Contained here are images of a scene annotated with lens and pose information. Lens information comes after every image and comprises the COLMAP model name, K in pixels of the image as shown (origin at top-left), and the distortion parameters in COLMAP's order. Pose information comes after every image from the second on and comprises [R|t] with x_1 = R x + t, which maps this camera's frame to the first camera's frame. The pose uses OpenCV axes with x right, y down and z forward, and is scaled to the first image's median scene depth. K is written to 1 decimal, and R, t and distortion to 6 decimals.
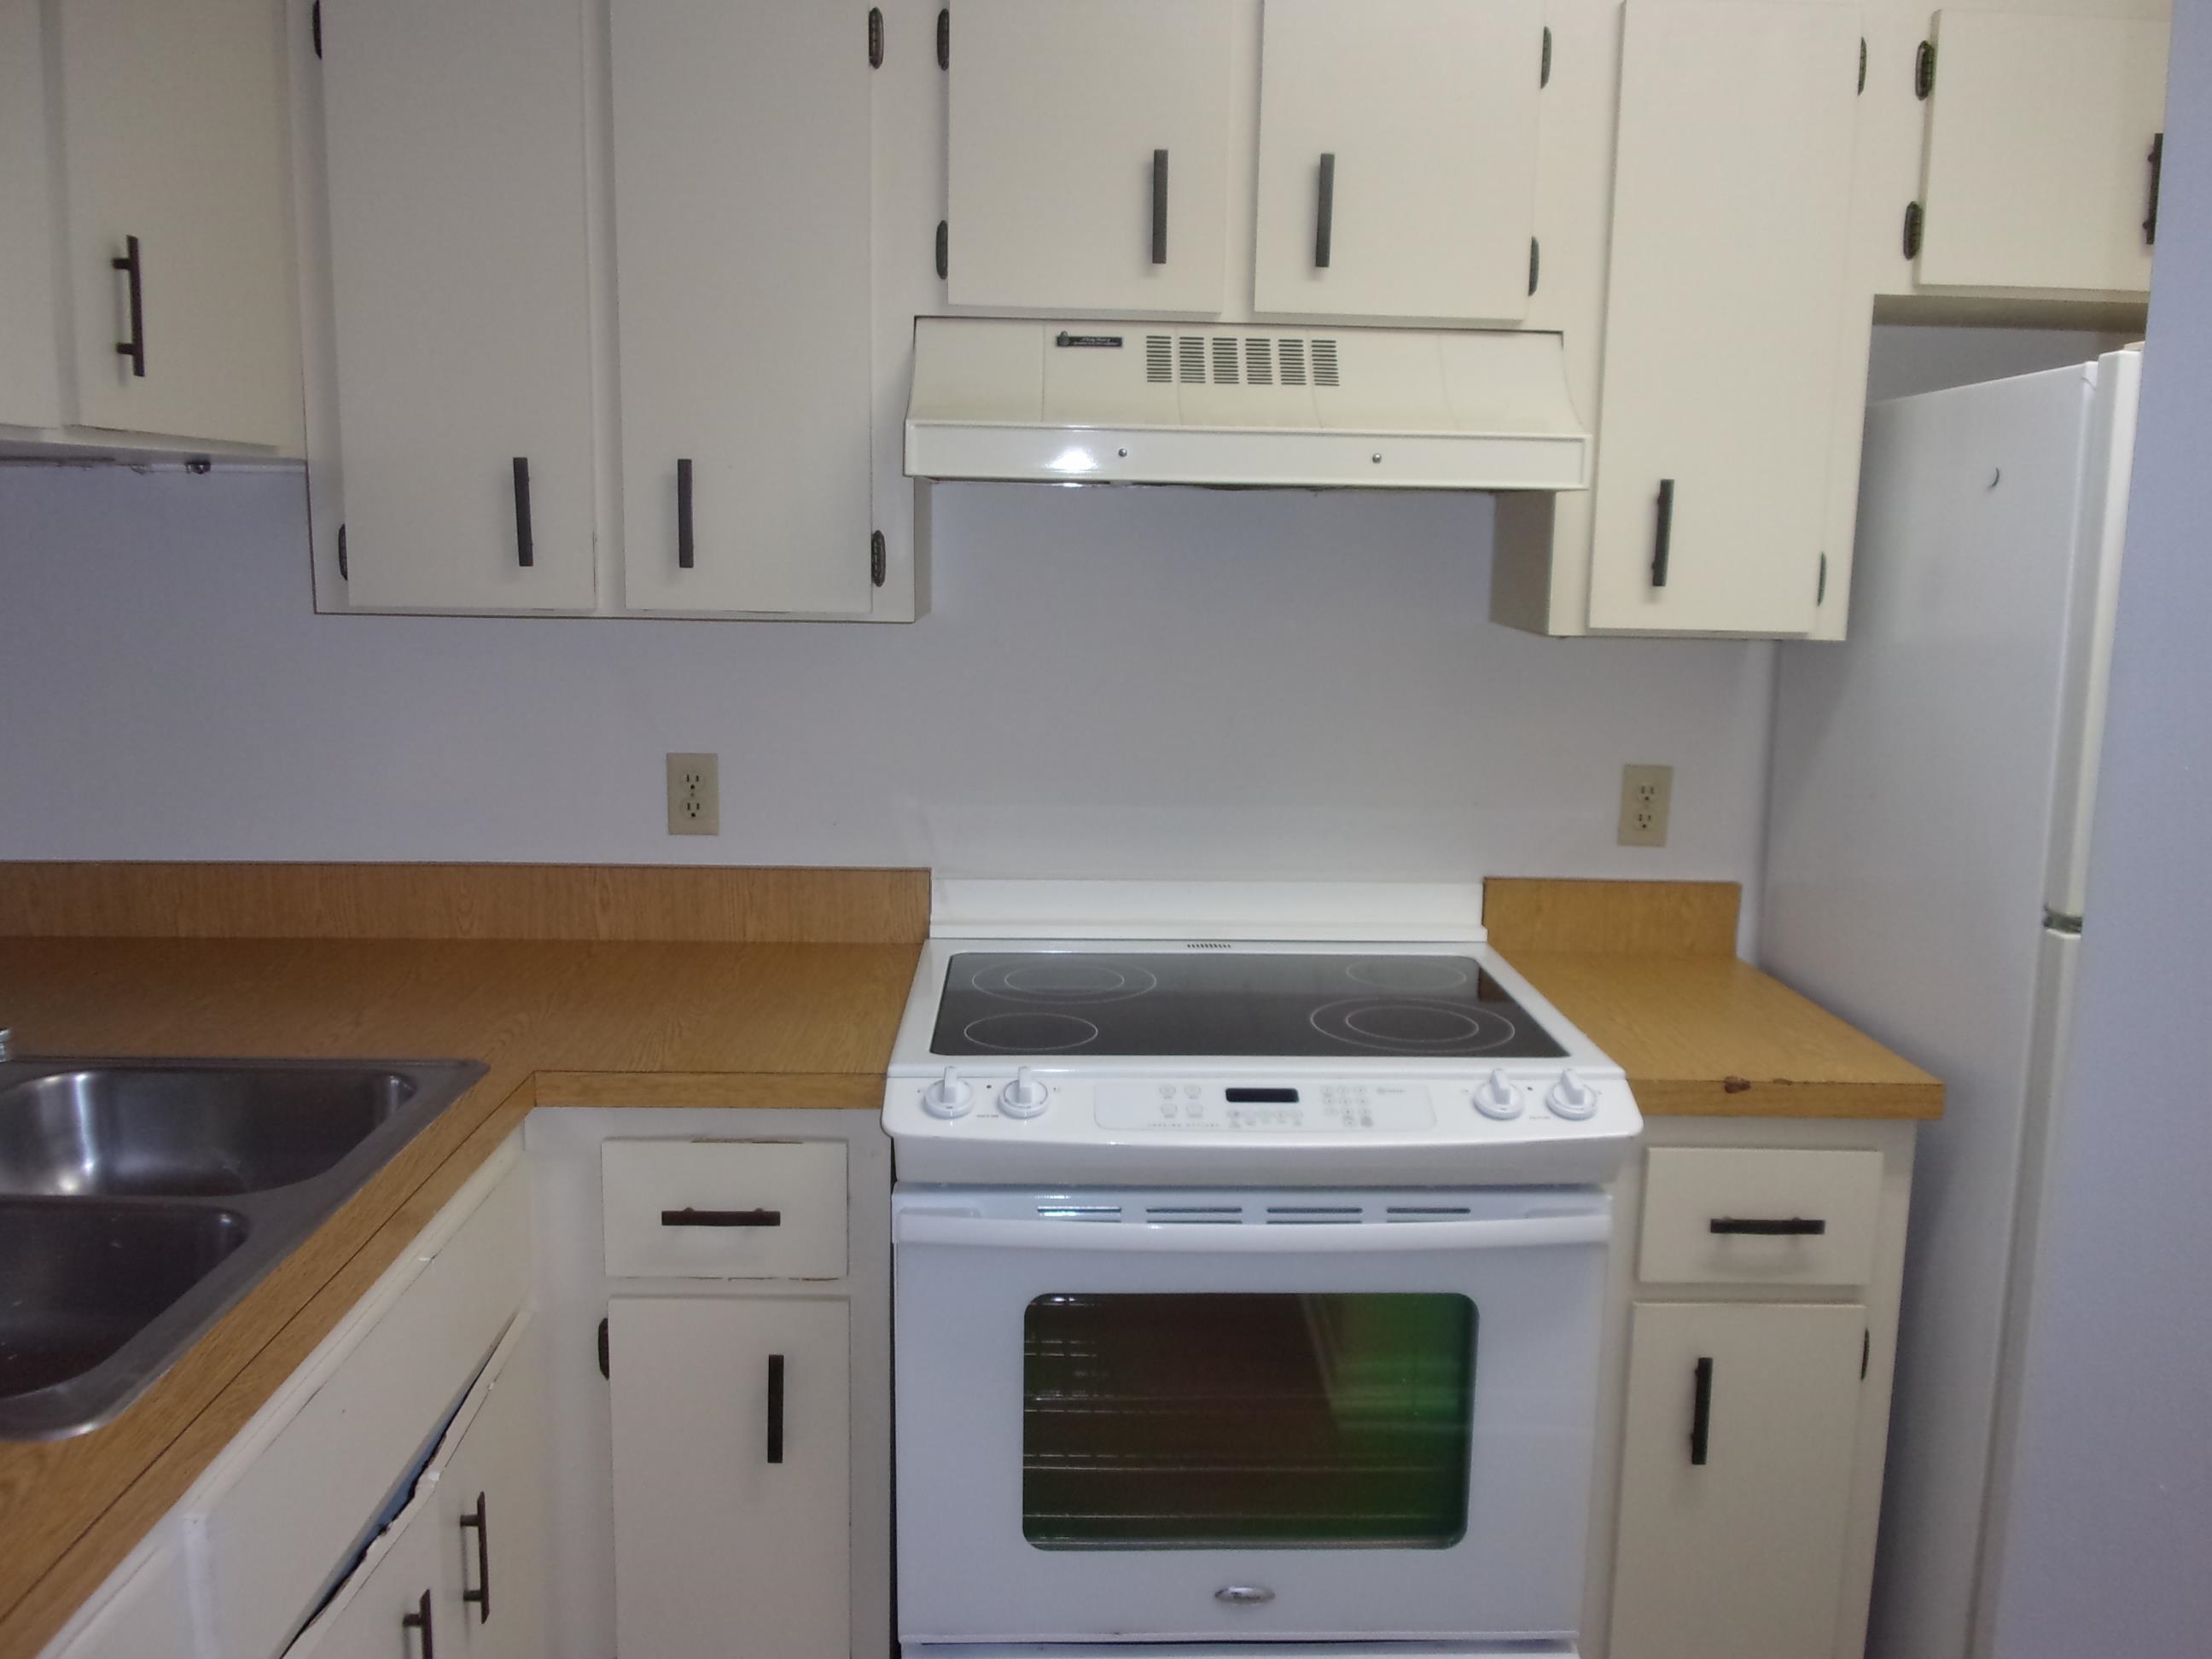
lens RADIAL K [[1817.6, 0, 1100.5], [0, 1817.6, 819.7], [0, 0, 1]] dist [0.007499, -0.057009]
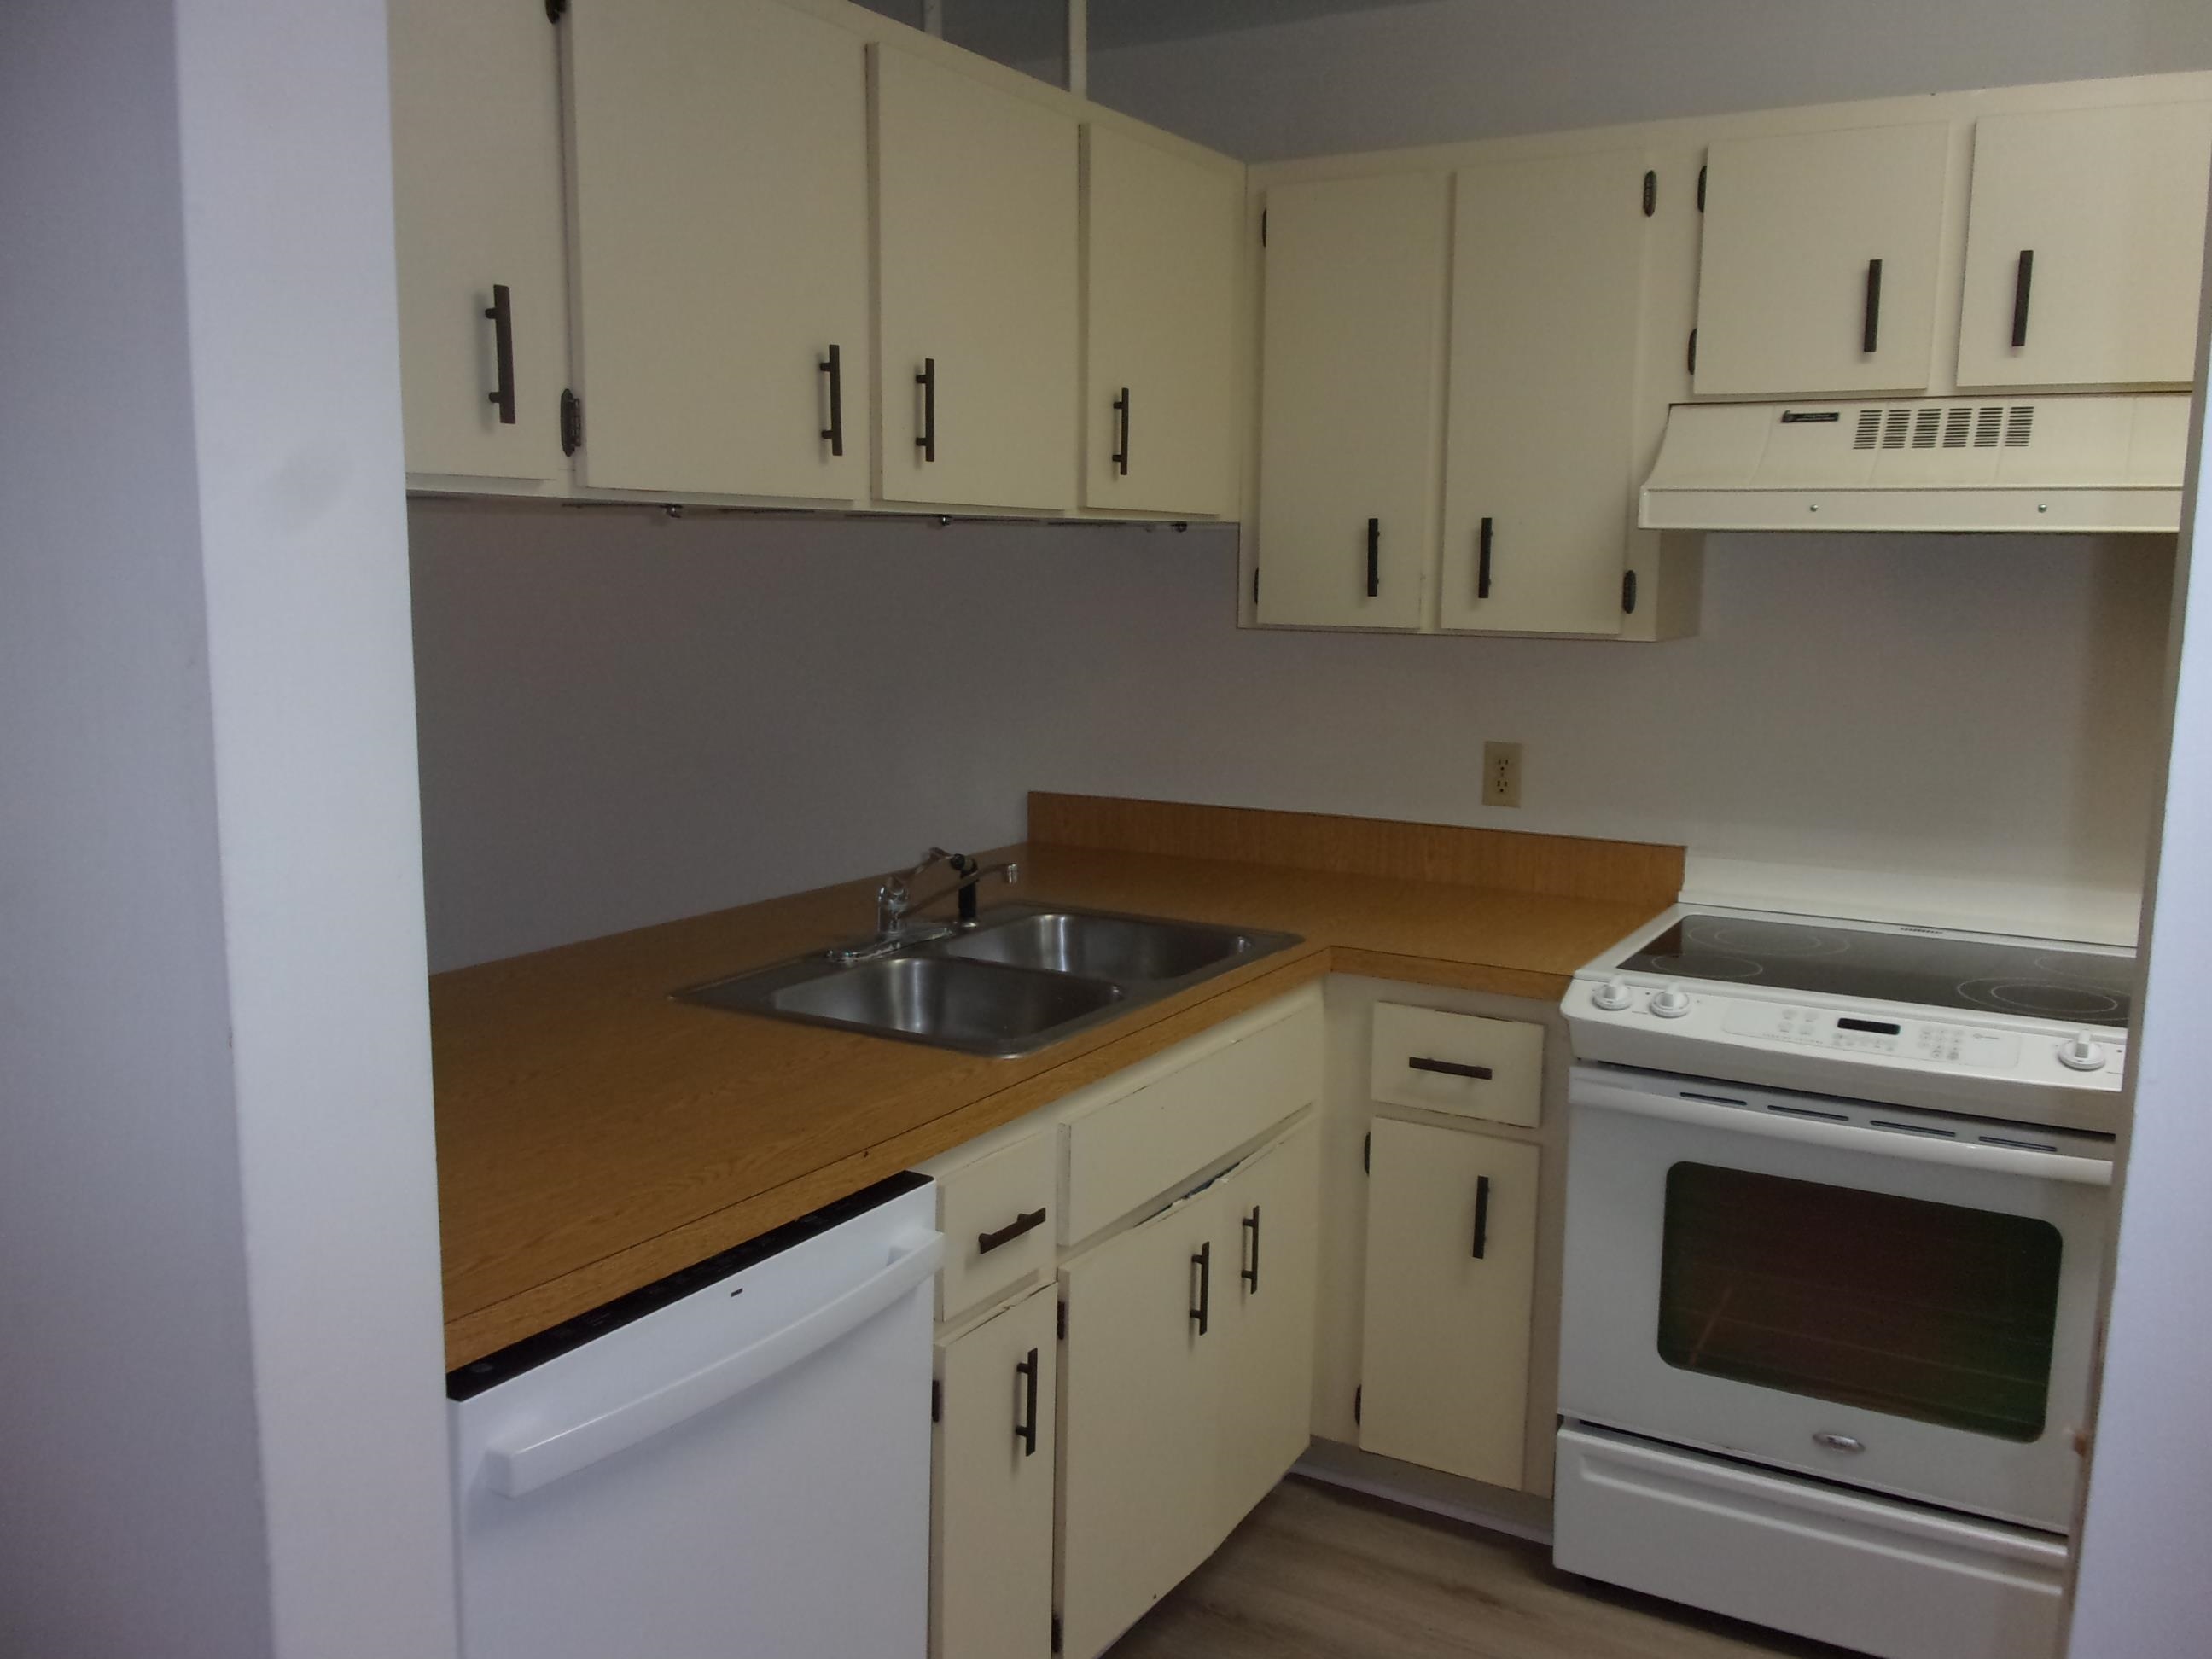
lens RADIAL K [[1848.3, 0, 1106.0], [0, 1848.3, 829.5], [0, 0, 1]] dist [-0.002729, -0.004723]
pose [[0.848592, 0.070932, -0.524271, 0.283840], [-0.080279, 0.996760, 0.004919, 0.051369], [0.522922, 0.037913, 0.851537, -0.328080]]
